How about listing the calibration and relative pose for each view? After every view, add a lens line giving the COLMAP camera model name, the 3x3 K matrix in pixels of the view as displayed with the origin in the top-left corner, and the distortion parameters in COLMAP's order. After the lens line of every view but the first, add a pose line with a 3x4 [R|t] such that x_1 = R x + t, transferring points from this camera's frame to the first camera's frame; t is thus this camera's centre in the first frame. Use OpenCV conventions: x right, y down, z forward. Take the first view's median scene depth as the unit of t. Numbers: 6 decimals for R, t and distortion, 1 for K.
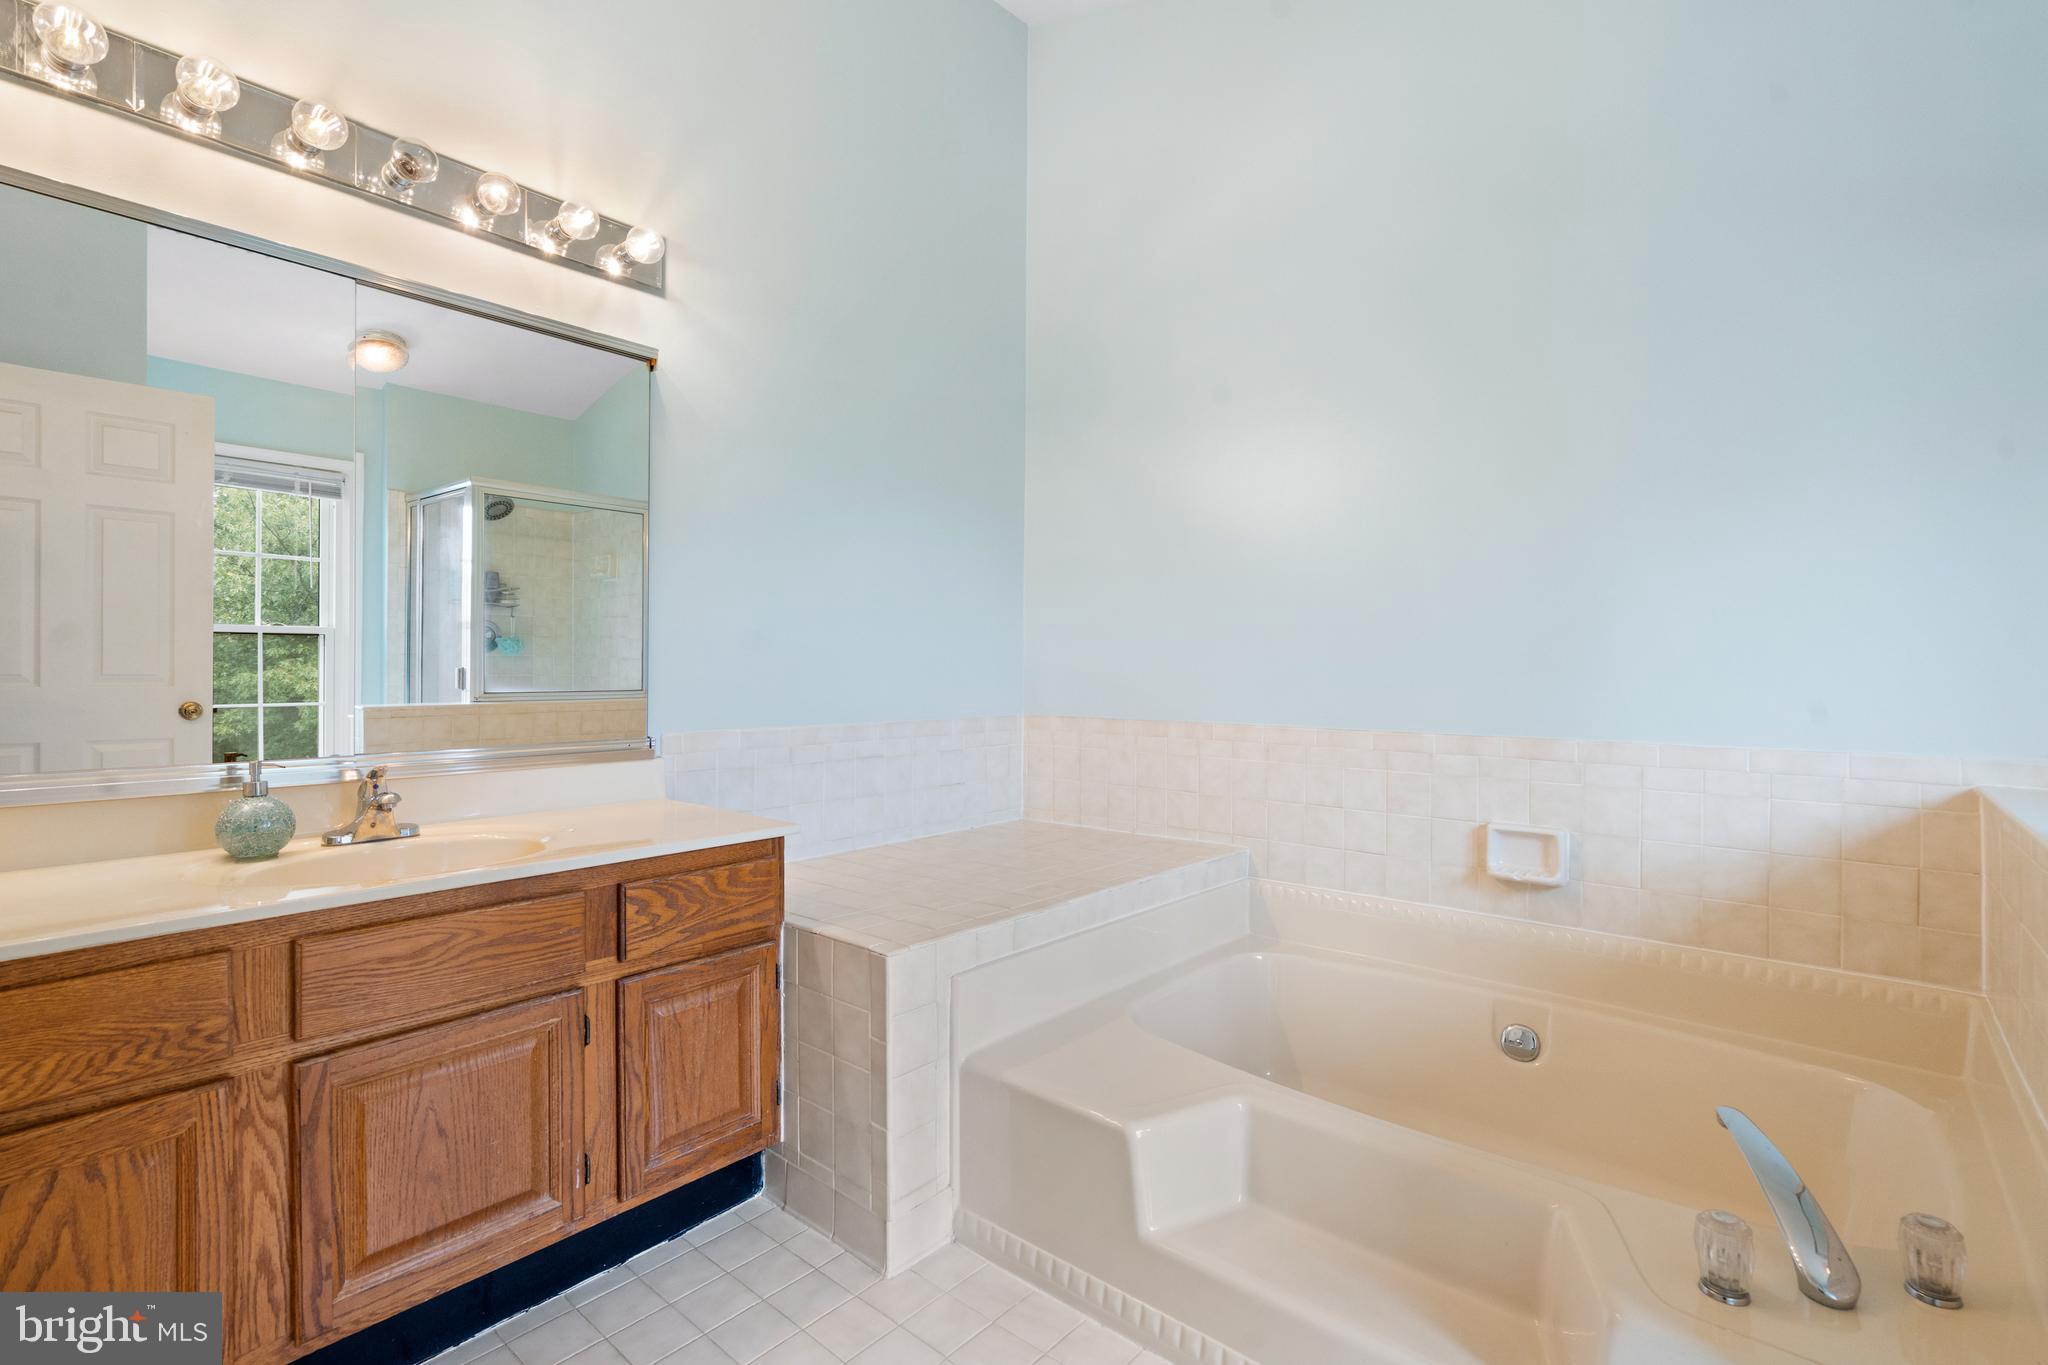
lens RADIAL K [[931.9, 0, 1027.0], [0, 931.9, 687.8], [0, 0, 1]] dist [-0.001915, 0.000842]
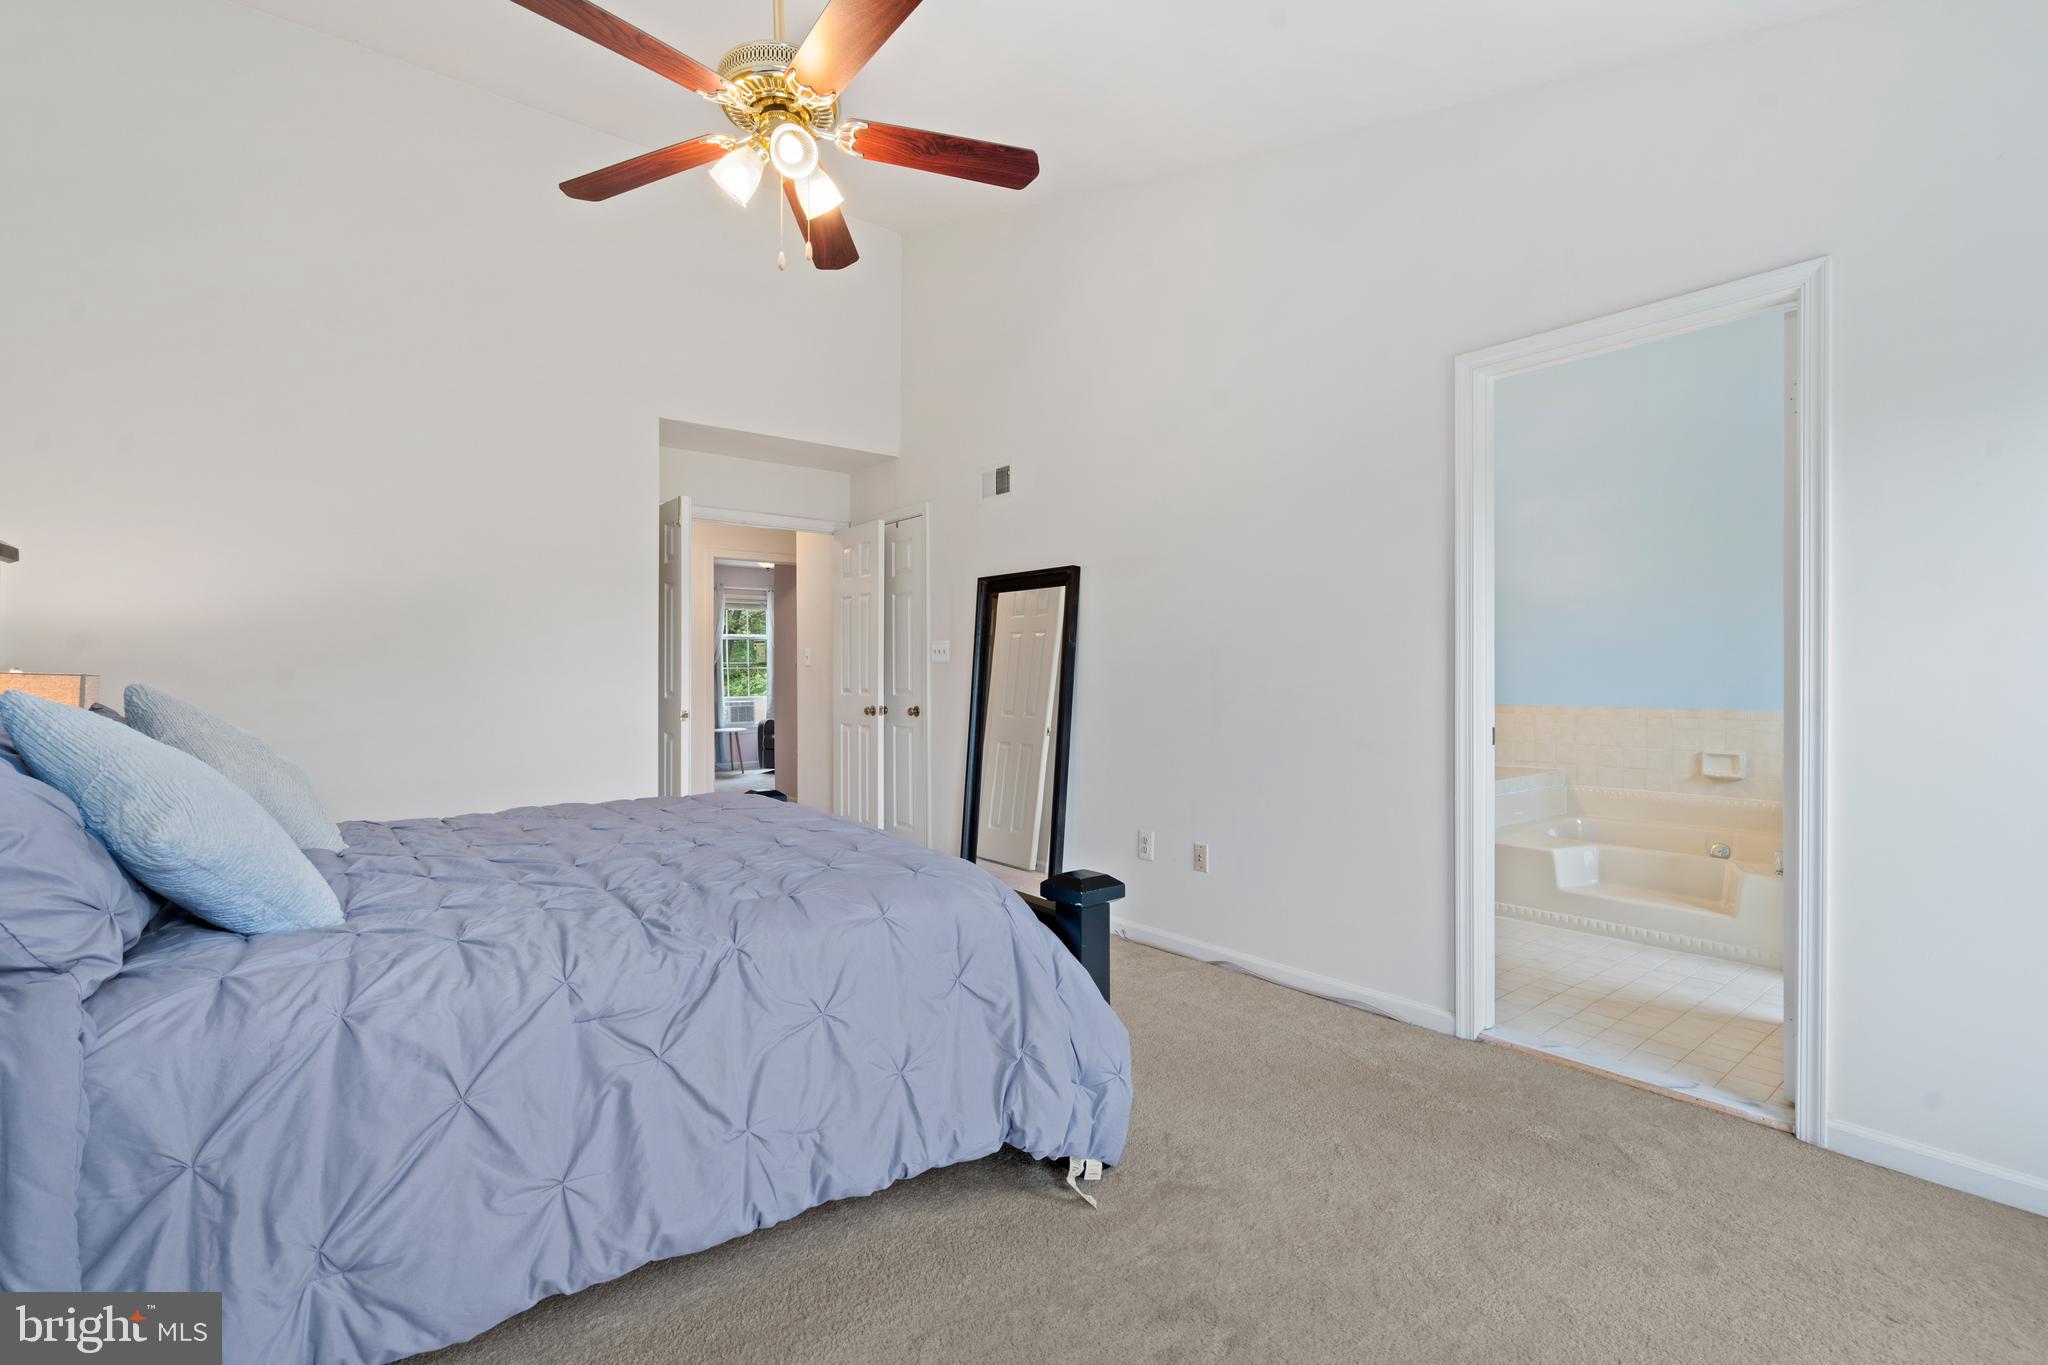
lens RADIAL K [[916.5, 0, 1024.0], [0, 916.5, 682.5], [0, 0, 1]] dist [0.001375, 0.000824]
pose [[0.983905, -0.004200, -0.178643, -0.659313], [0.002265, 0.999937, -0.011037, 0.012119], [0.178678, 0.010455, 0.983852, -1.347842]]
